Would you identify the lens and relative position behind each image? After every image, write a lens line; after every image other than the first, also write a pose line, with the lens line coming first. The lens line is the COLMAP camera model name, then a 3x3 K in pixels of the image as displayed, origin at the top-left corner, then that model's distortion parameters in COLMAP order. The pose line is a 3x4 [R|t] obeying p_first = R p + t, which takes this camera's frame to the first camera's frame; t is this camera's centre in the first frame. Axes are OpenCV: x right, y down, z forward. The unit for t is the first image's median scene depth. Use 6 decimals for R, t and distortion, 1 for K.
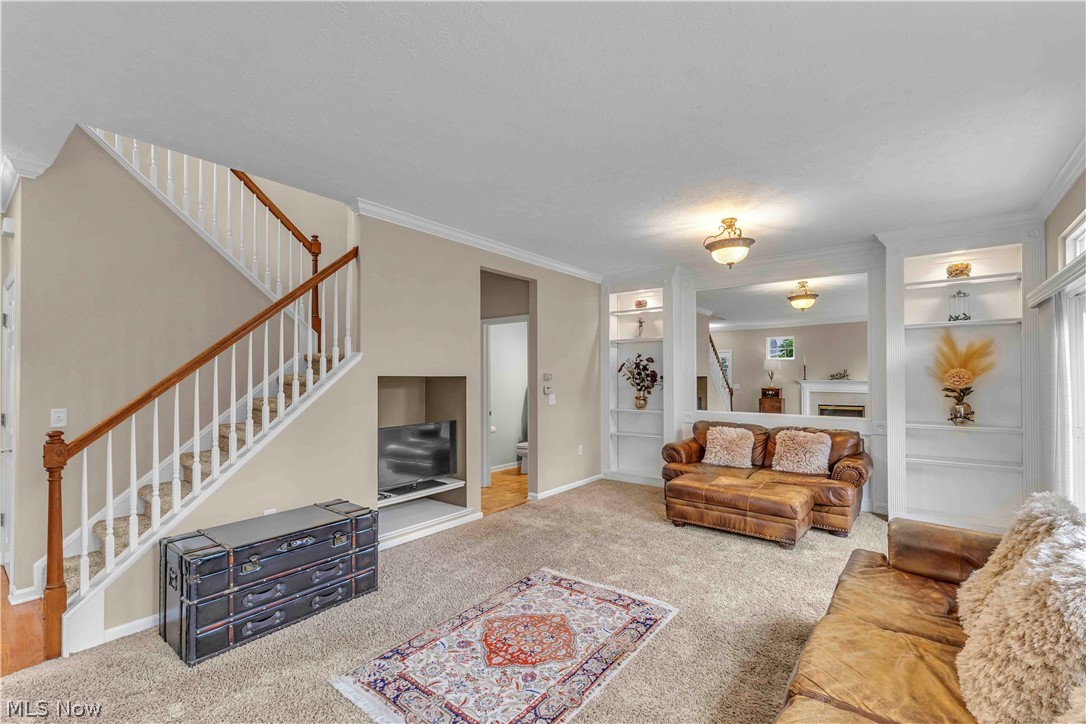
lens RADIAL K [[469.6, 0, 546.8], [0, 469.6, 374.2], [0, 0, 1]] dist [0.000845, -0.000059]
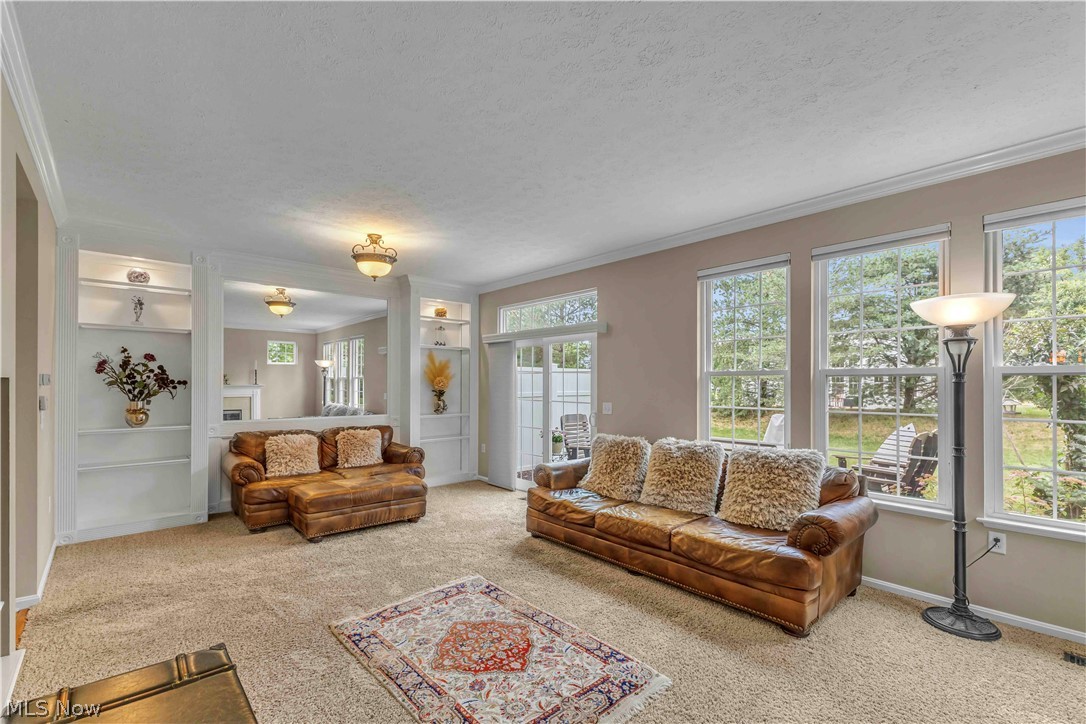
lens RADIAL K [[473.2, 0, 543.9], [0, 473.2, 372.0], [0, 0, 1]] dist [0.002302, 0.000043]
pose [[0.169289, 0.026528, 0.985209, -0.611554], [-0.009753, 0.999634, -0.025241, 0.007834], [-0.985518, -0.005336, 0.169486, 0.431741]]
